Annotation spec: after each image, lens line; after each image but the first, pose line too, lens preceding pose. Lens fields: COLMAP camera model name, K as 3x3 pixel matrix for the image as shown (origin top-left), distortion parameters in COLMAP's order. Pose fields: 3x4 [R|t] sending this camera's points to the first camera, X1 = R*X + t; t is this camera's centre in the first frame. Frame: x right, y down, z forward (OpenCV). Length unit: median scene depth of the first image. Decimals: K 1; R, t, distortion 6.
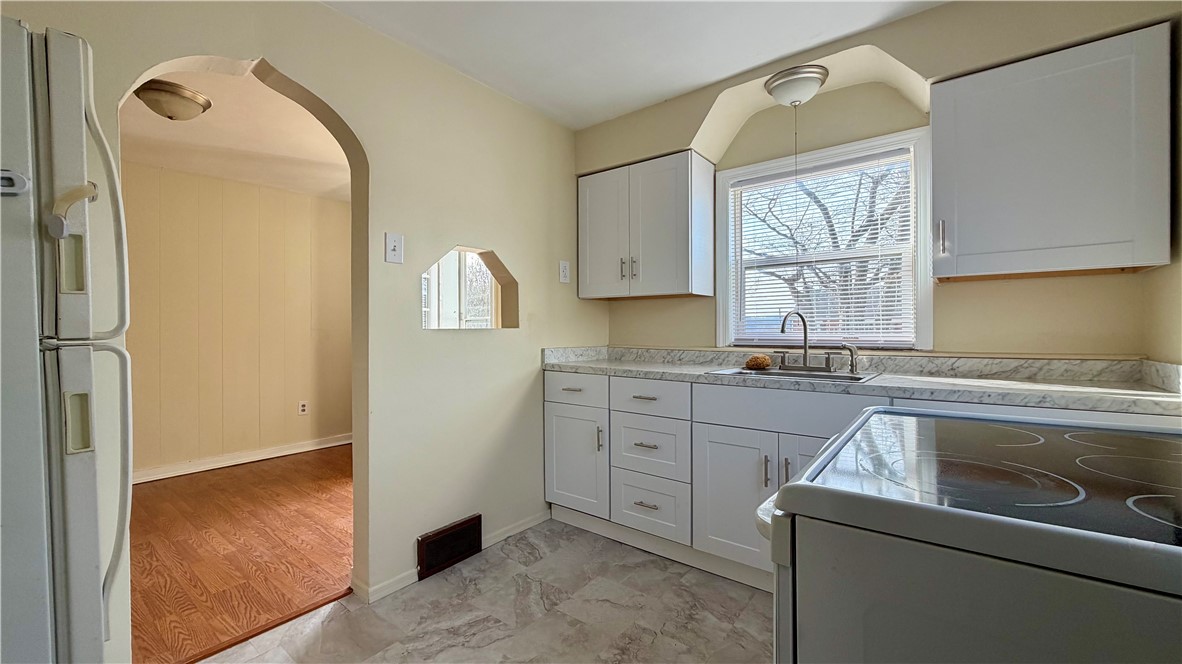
lens RADIAL K [[469.2, 0, 584.2], [0, 469.2, 331.2], [0, 0, 1]] dist [0.001235, 0.000312]
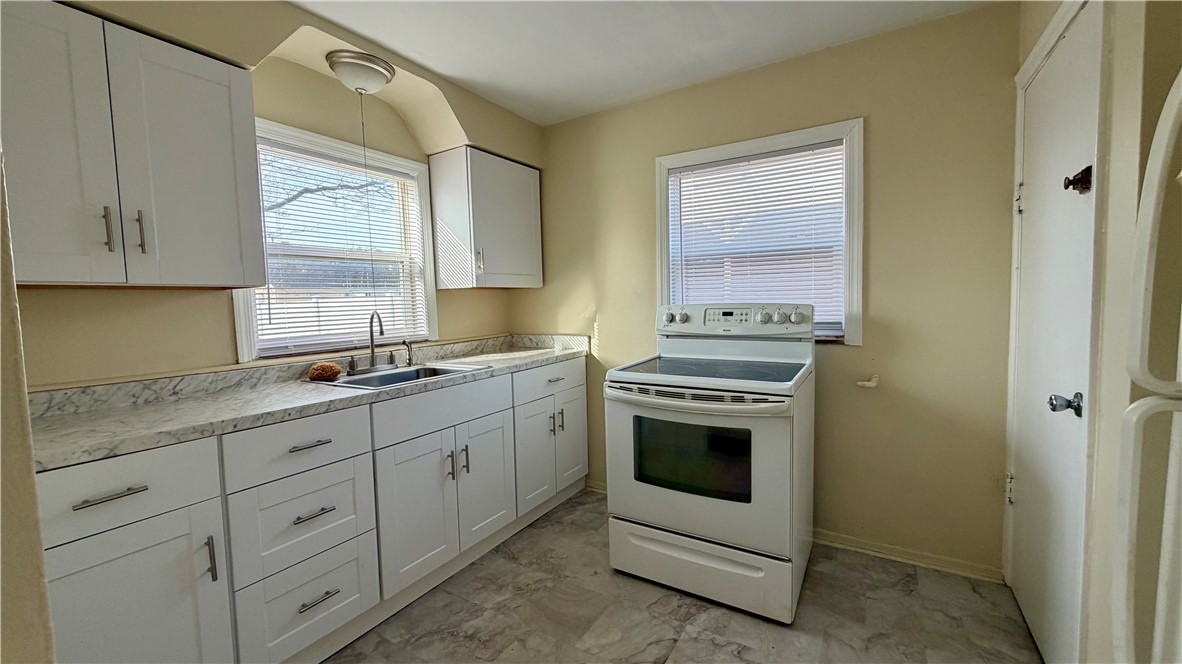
lens RADIAL K [[469.2, 0, 588.7], [0, 469.2, 331.6], [0, 0, 1]] dist [0.001235, 0.000312]
pose [[-0.116120, -0.058514, 0.991510, -0.565011], [0.033098, 0.997481, 0.062743, -0.047770], [-0.992684, 0.040103, -0.113891, 0.673714]]
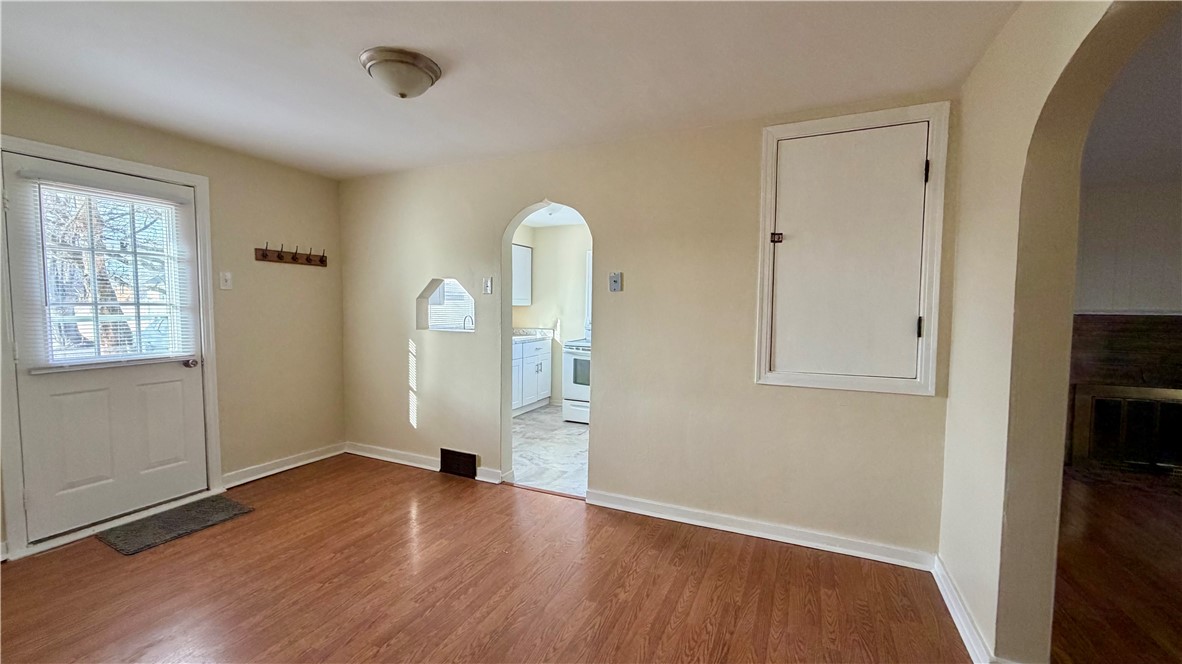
lens RADIAL K [[469.2, 0, 588.2], [0, 469.2, 330.9], [0, 0, 1]] dist [0.001235, 0.000312]
pose [[-0.233477, -0.050598, 0.971045, -1.959200], [-0.005768, 0.998700, 0.050652, -0.086829], [-0.972345, 0.006225, -0.233465, 0.964002]]
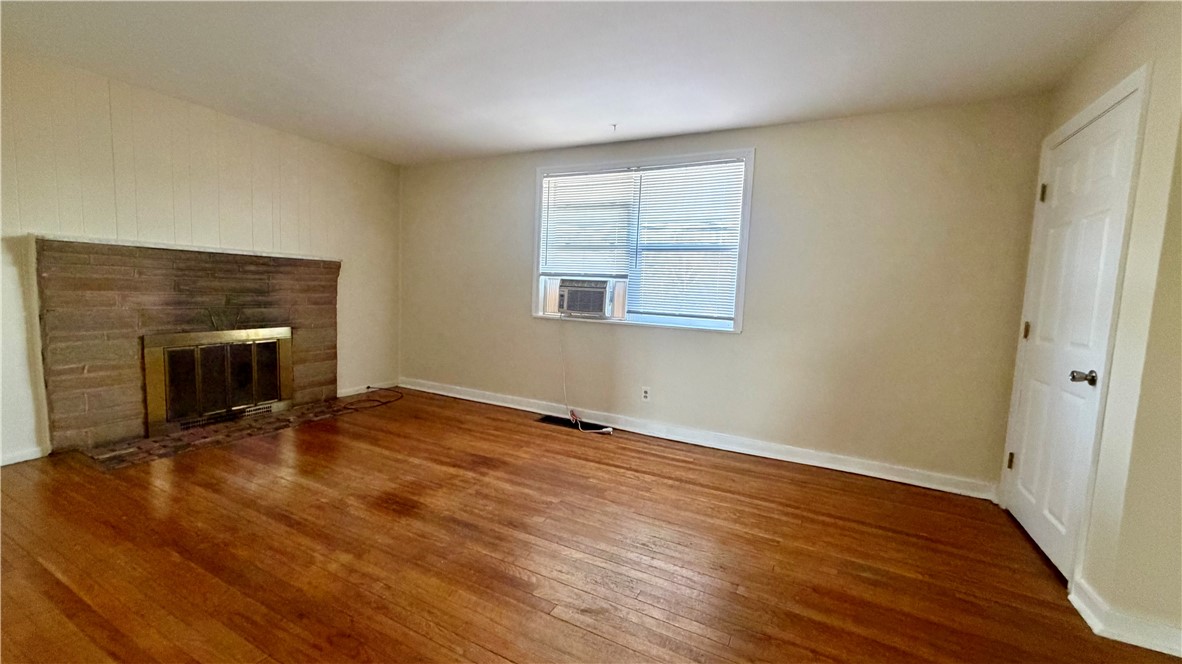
lens RADIAL K [[469.2, 0, 584.4], [0, 469.2, 330.6], [0, 0, 1]] dist [0.001235, 0.000312]
pose [[-0.980929, -0.017410, -0.193587, -1.703503], [-0.036452, 0.994786, 0.095245, -0.008317], [0.190919, 0.100486, -0.976449, 0.403436]]
